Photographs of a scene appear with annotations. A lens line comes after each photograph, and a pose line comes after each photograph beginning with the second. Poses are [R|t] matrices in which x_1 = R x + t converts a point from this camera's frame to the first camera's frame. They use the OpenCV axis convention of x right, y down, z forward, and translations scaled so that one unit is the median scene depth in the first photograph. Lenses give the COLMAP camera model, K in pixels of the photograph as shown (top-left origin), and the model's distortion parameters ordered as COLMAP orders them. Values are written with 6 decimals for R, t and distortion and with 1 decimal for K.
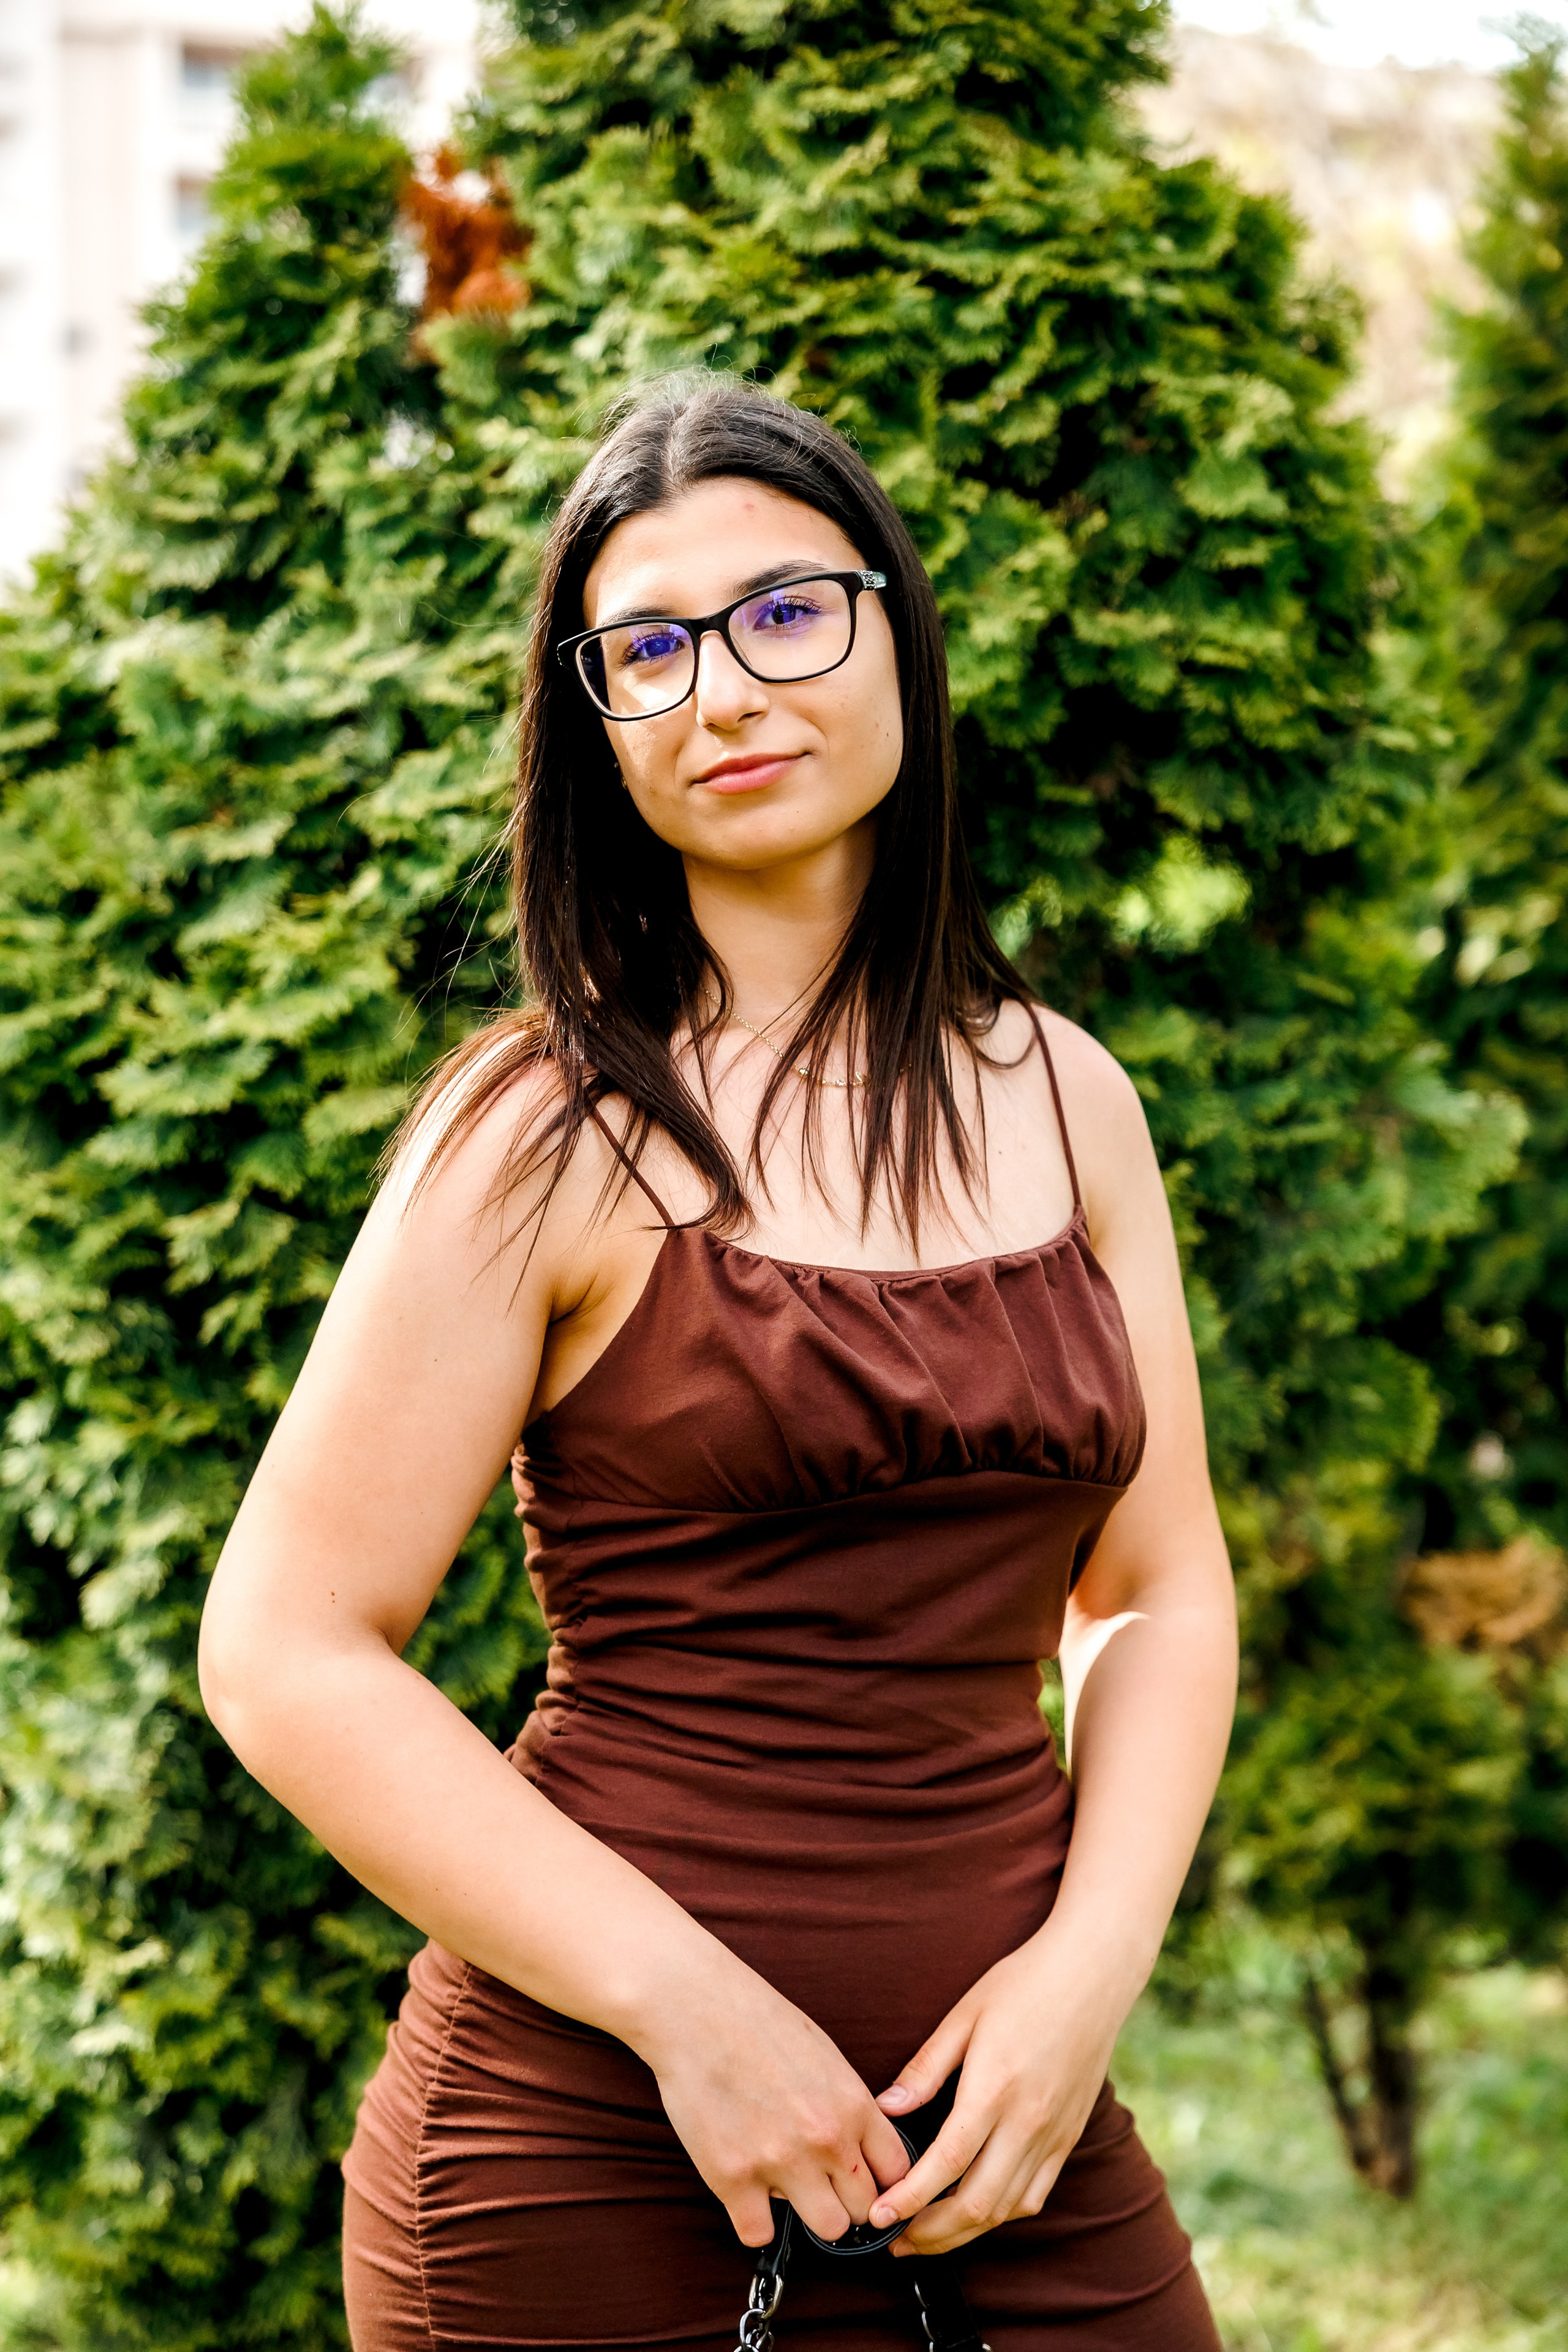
lens RADIAL K [[3927.1, 0, 784.0], [0, 3927.1, 1176.0], [0, 0, 1]] dist [-0.005162, 0.285316]
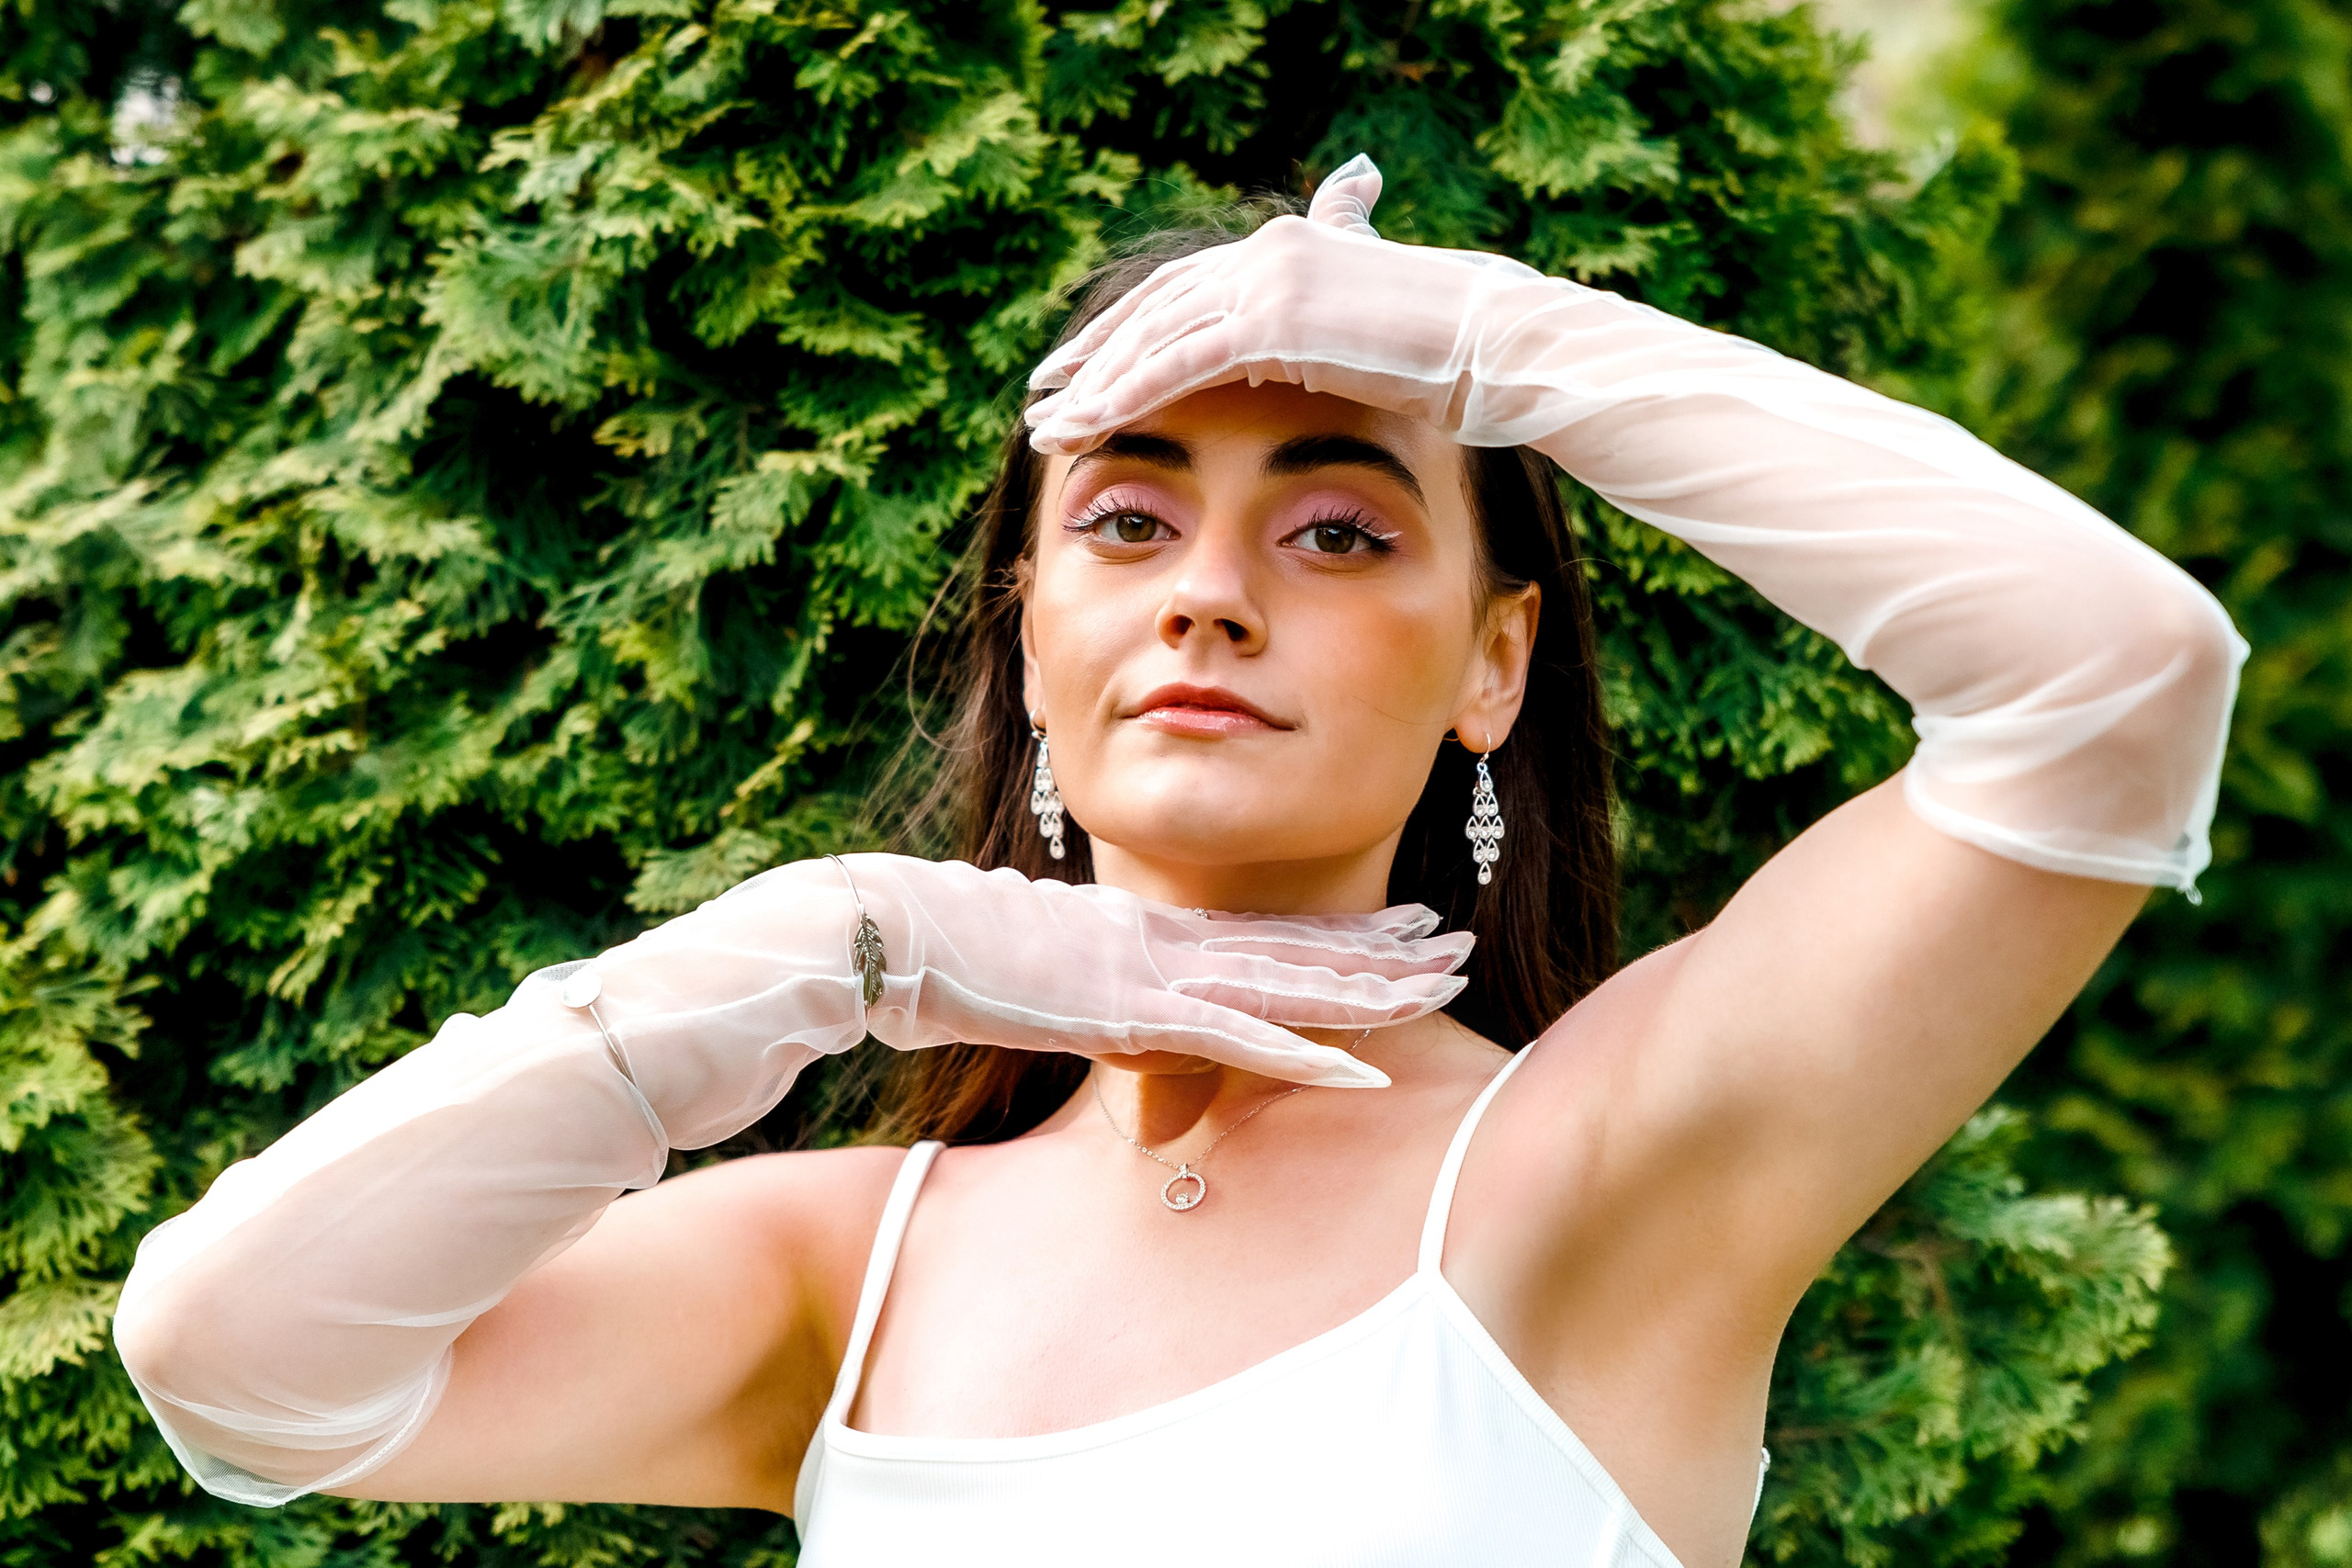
lens RADIAL K [[5799.6, 0, 997.1], [0, 5799.6, 720.6], [0, 0, 1]] dist [0.181754, 0.124503]
pose [[0.999046, -0.043638, -0.001716, 0.028183], [0.043358, 0.995808, -0.080537, -0.028285], [0.005224, 0.080386, 0.996750, 0.172555]]
